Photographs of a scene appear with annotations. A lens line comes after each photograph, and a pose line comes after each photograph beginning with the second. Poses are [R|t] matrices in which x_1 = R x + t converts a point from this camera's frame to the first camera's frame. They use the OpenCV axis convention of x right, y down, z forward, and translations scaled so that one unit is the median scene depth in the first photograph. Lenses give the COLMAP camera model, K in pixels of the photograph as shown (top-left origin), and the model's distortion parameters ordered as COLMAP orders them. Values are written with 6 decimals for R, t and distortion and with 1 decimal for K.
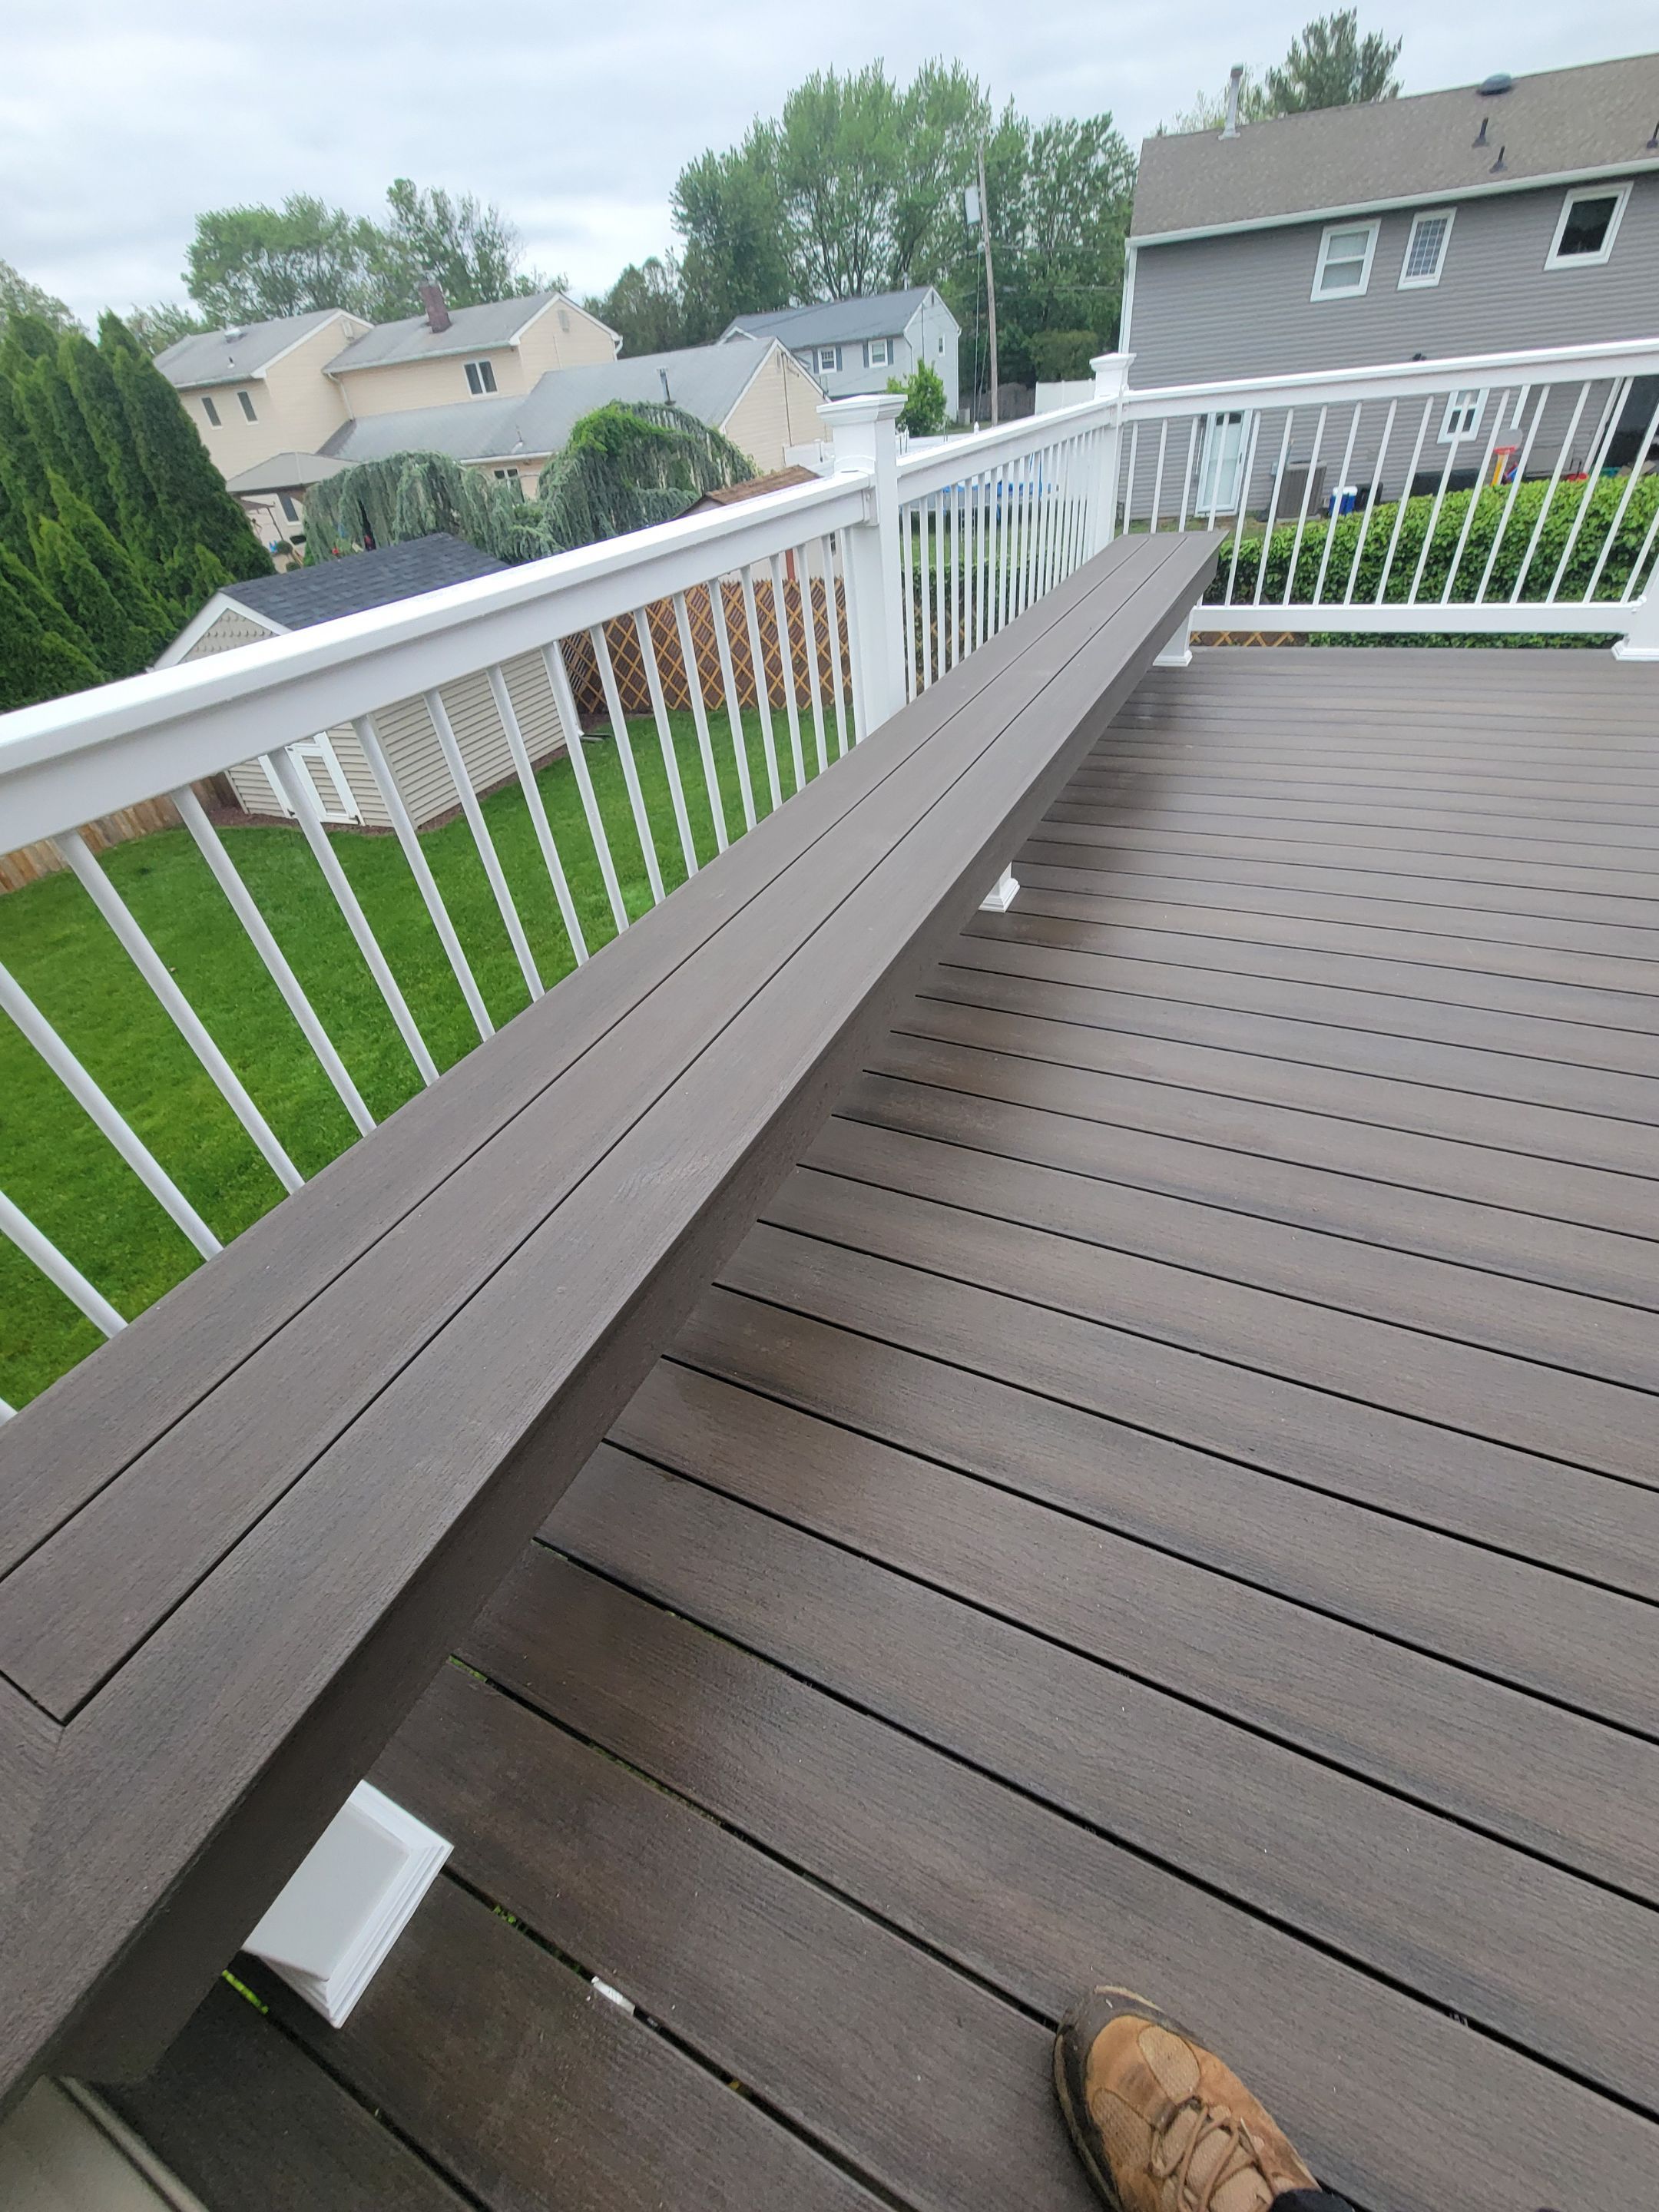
lens RADIAL K [[892.8, 0, 829.5], [0, 892.8, 1106.0], [0, 0, 1]] dist [-0.004366, 0.000392]
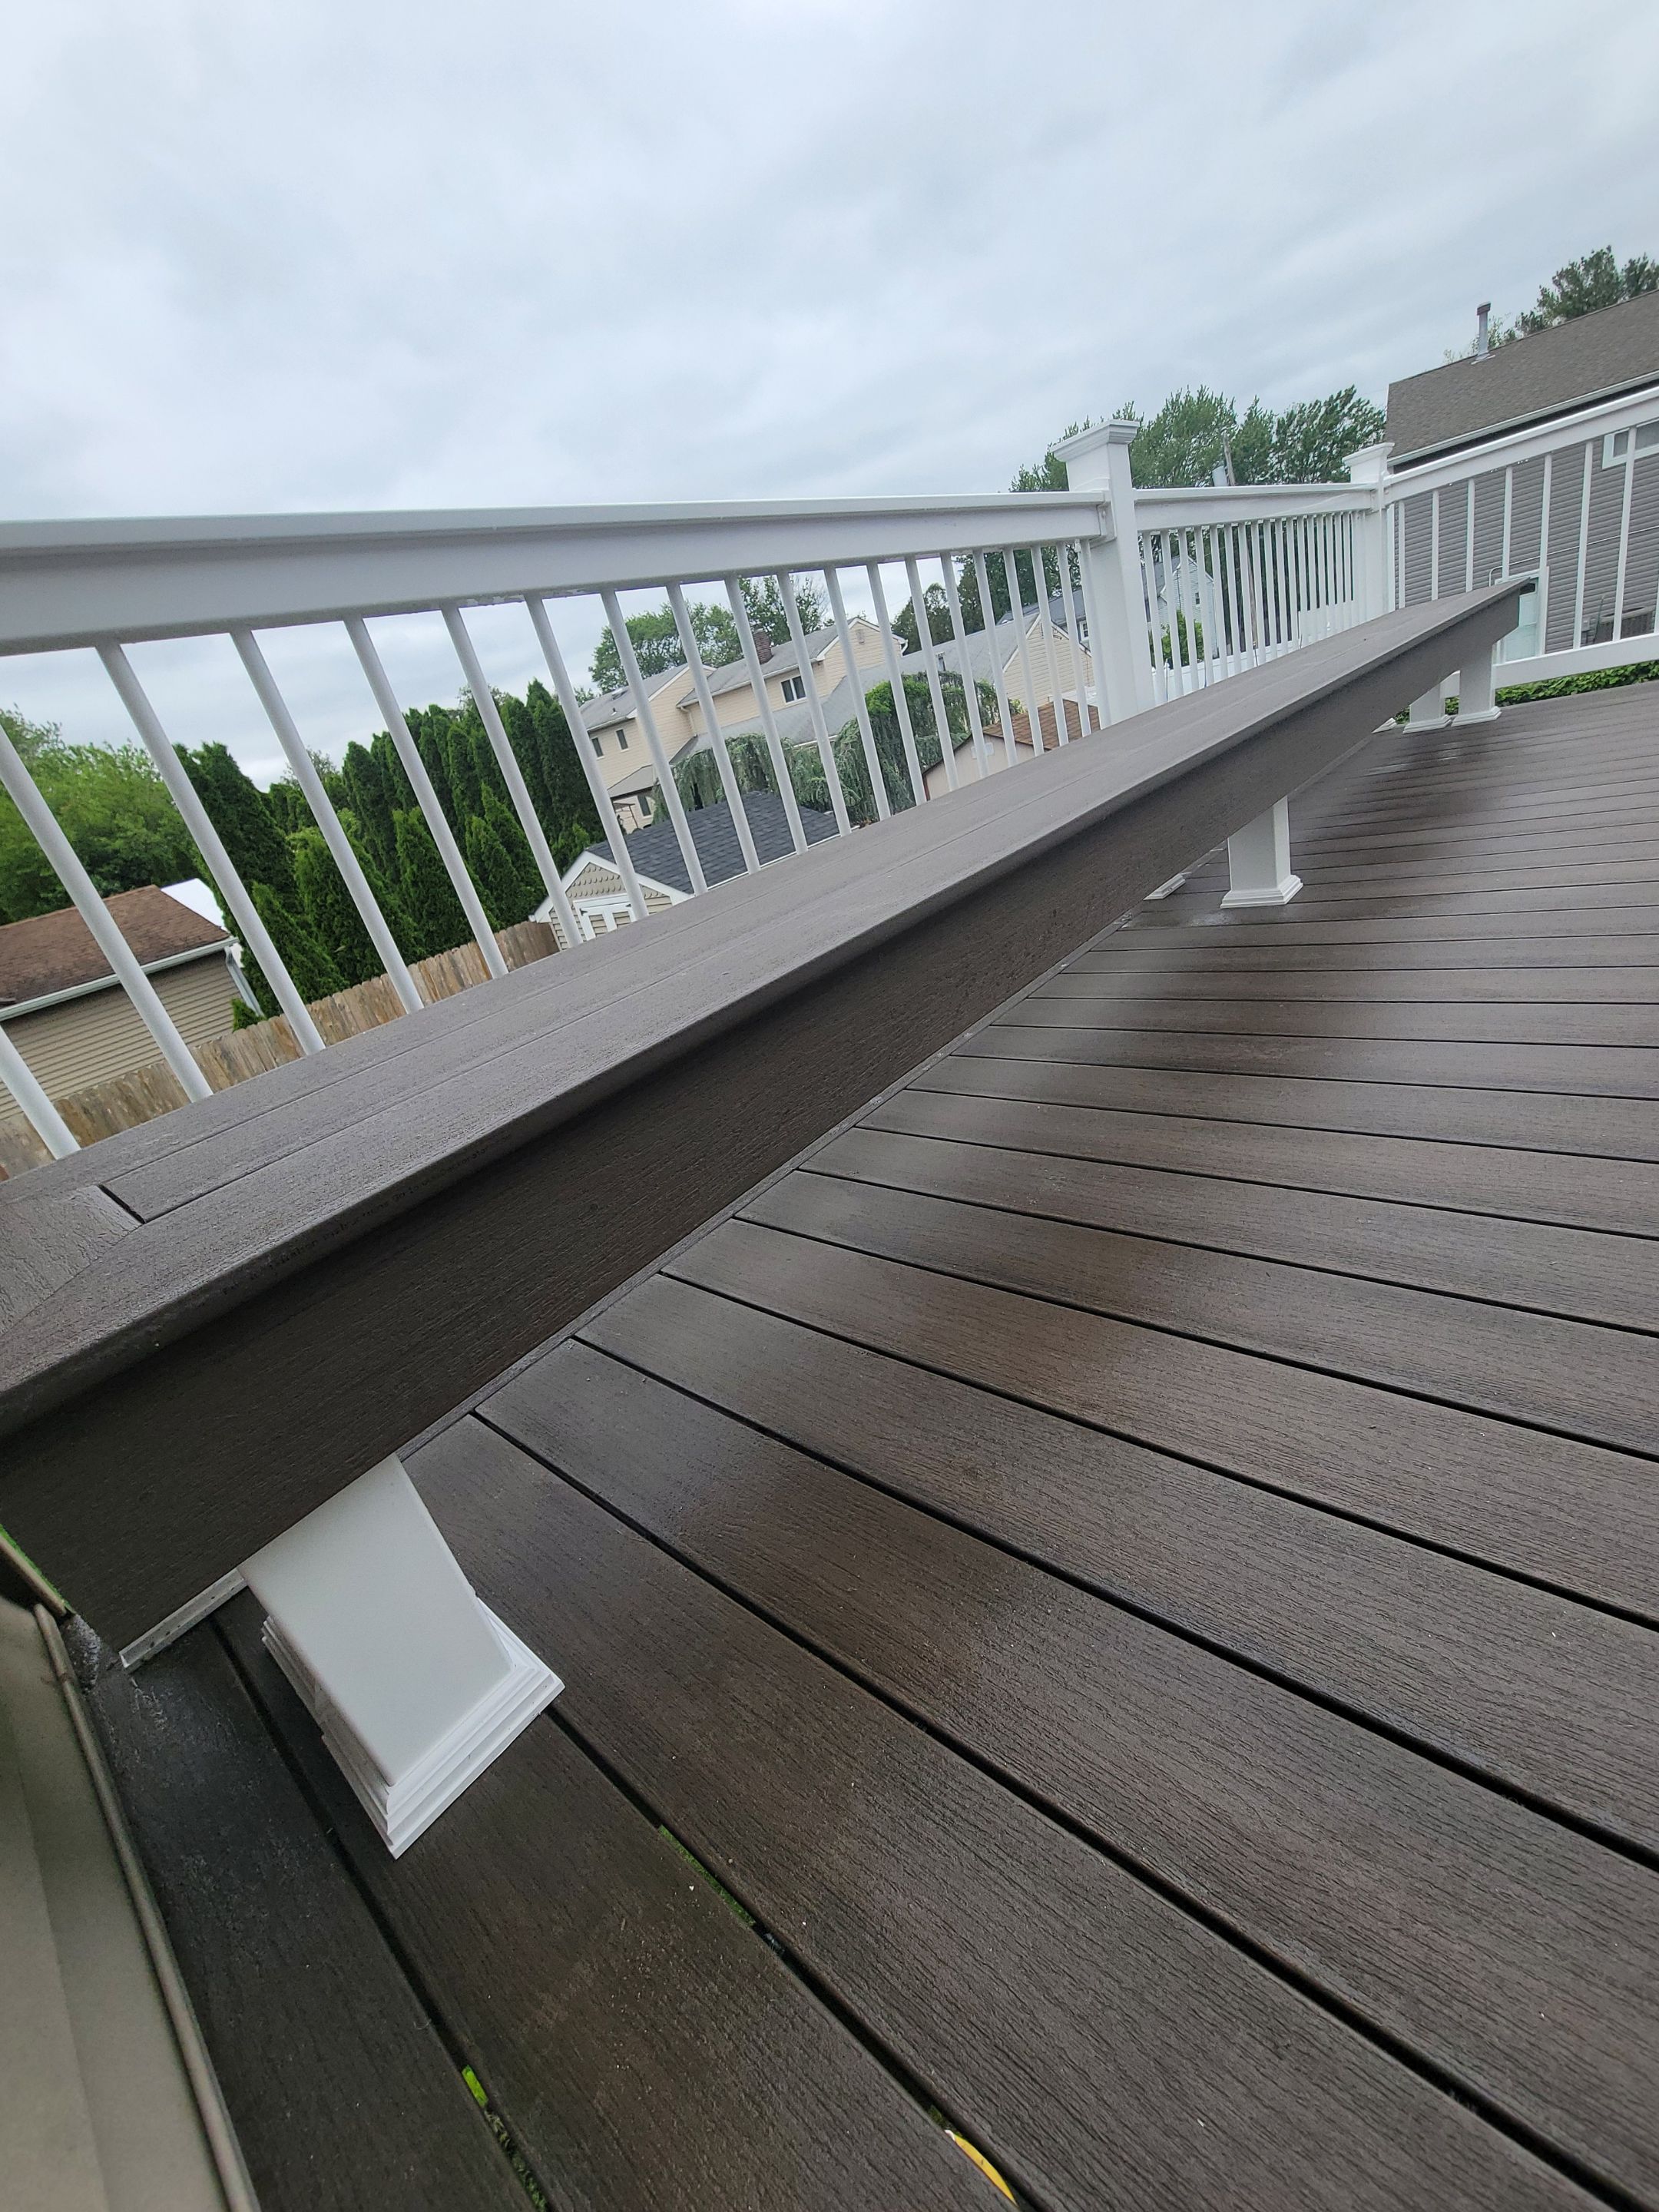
lens RADIAL K [[892.6, 0, 829.5], [0, 892.6, 1106.0], [0, 0, 1]] dist [-0.003532, -0.000972]
pose [[0.954095, -0.033250, -0.297653, 0.004368], [-0.035906, 0.973953, -0.223891, 0.040575], [0.297344, 0.224300, 0.928049, 0.017988]]
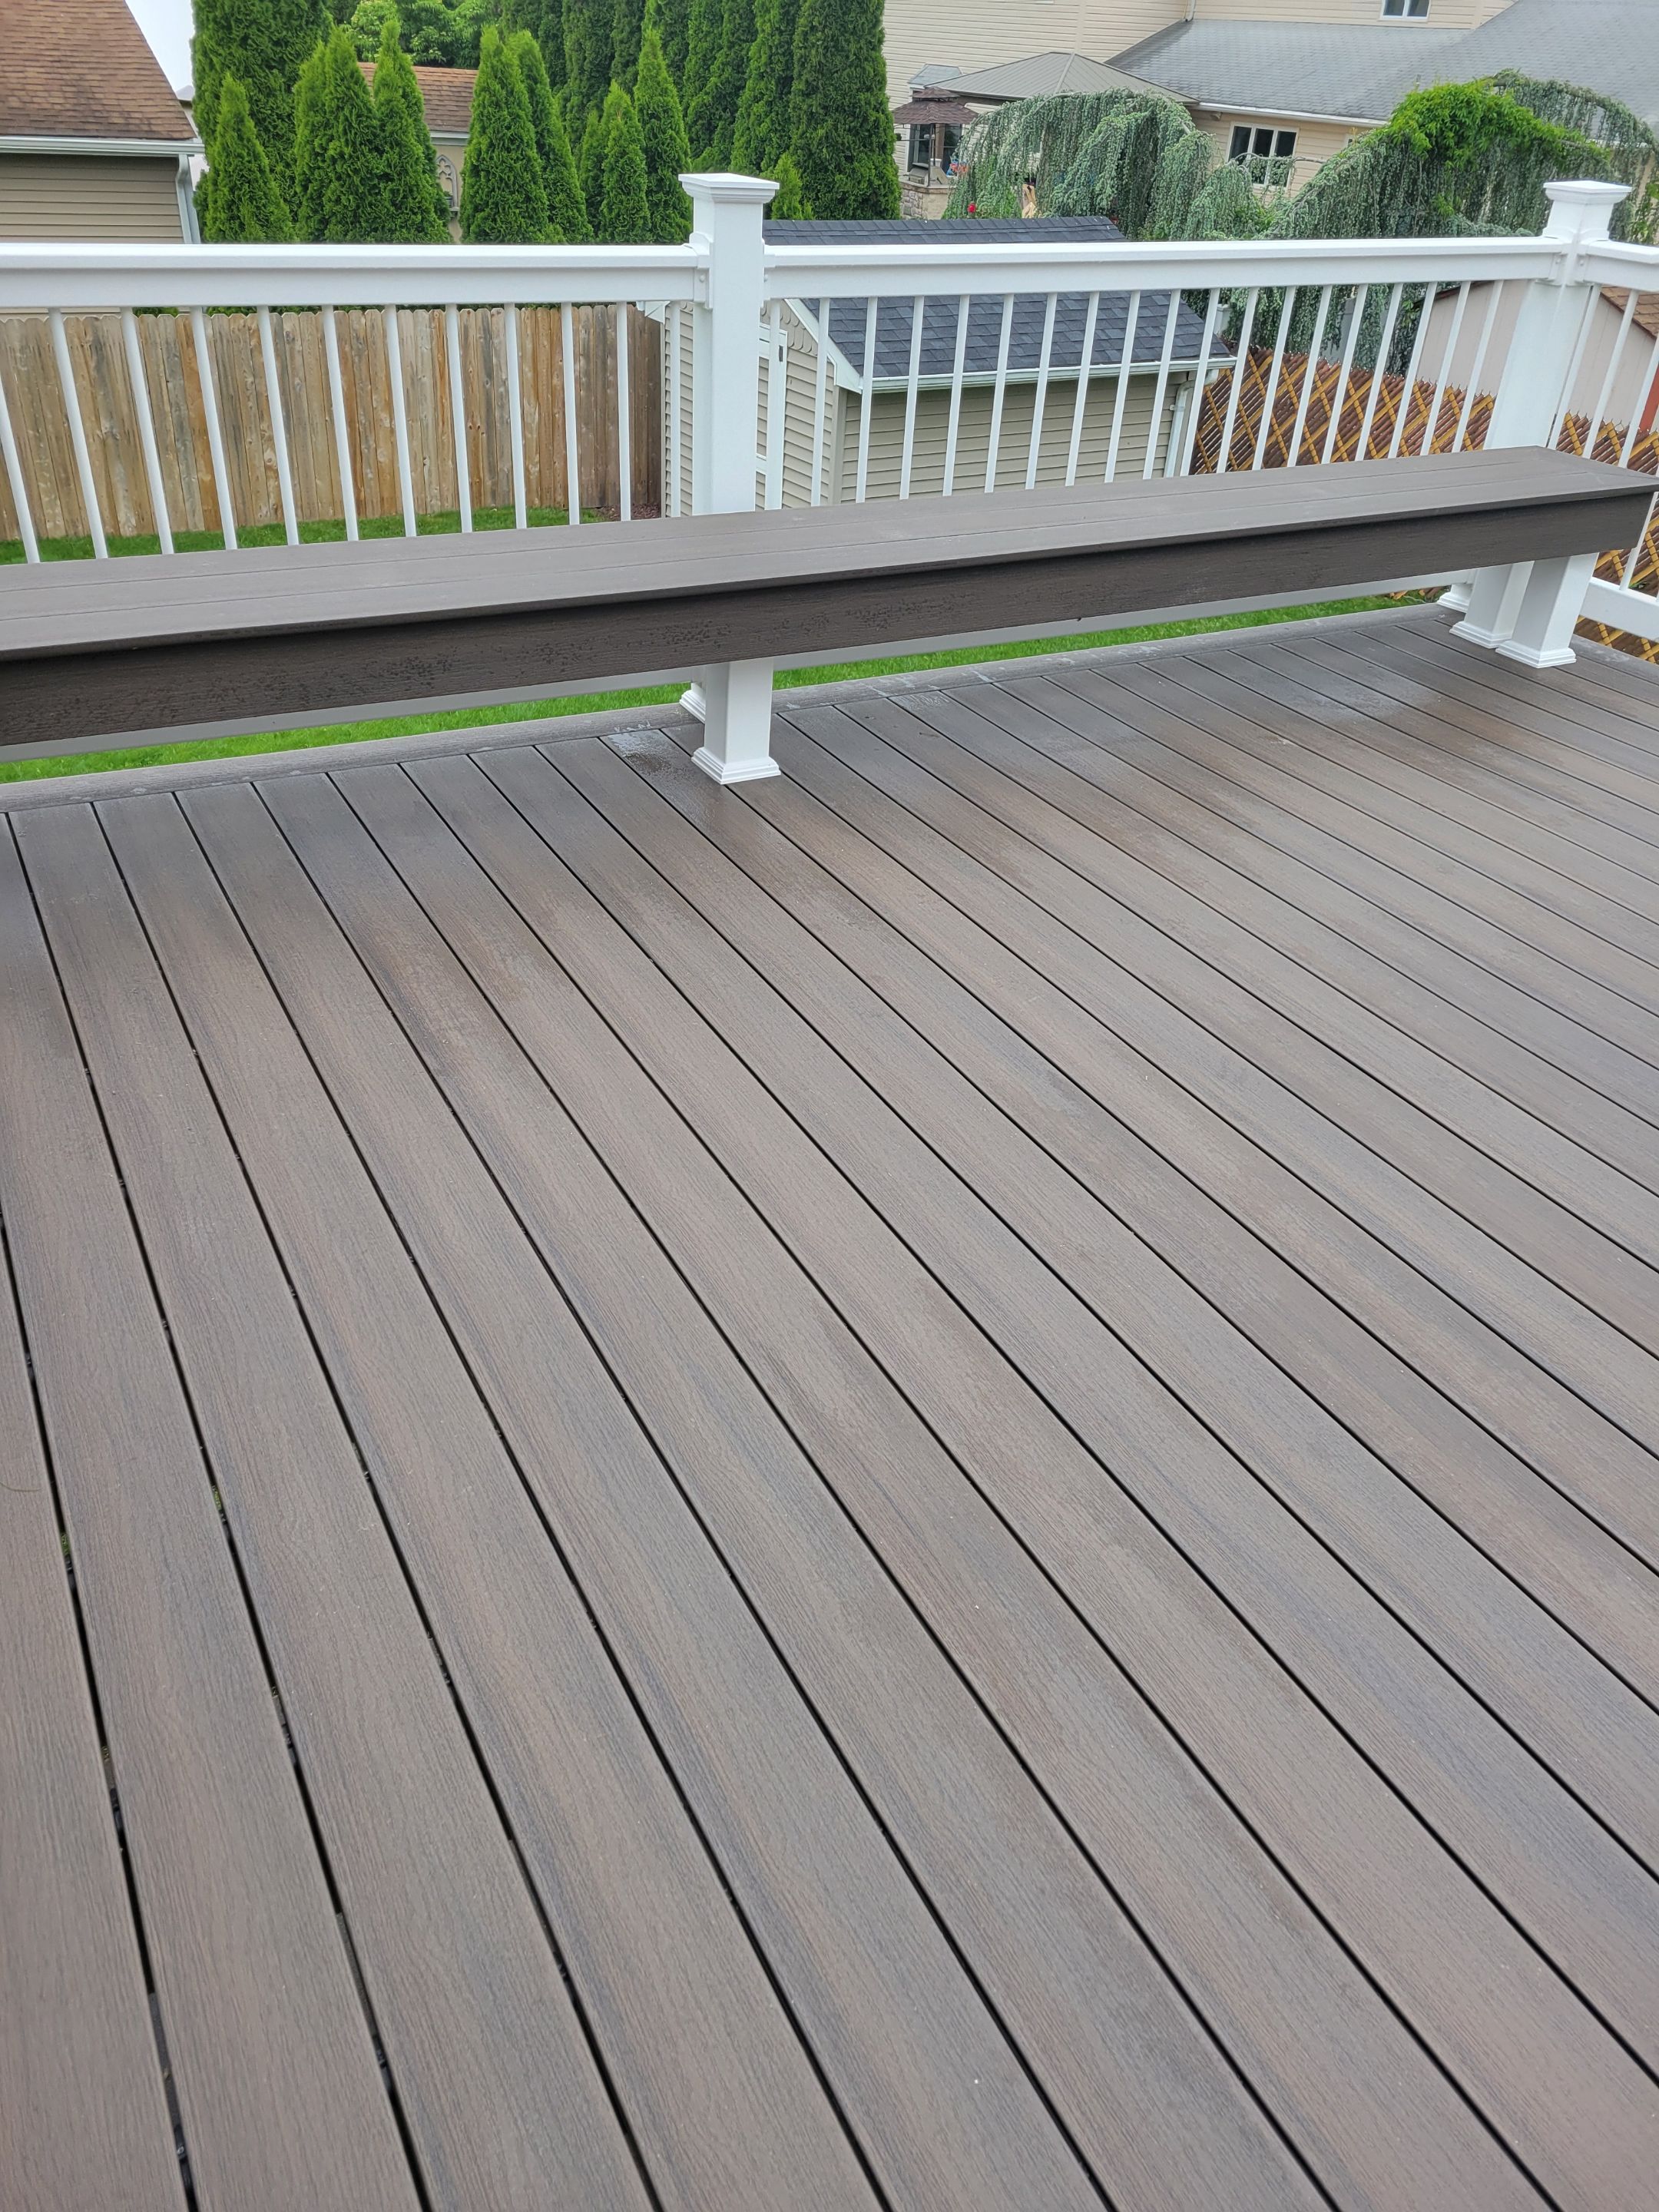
lens RADIAL K [[1613.6, 0, 799.2], [0, 1613.6, 1107.4], [0, 0, 1]] dist [0.028738, 0.000075]
pose [[0.795394, 0.440285, -0.416531, 0.212624], [-0.472492, 0.880863, 0.028843, -0.007922], [0.379606, 0.173866, 0.908664, -0.056467]]
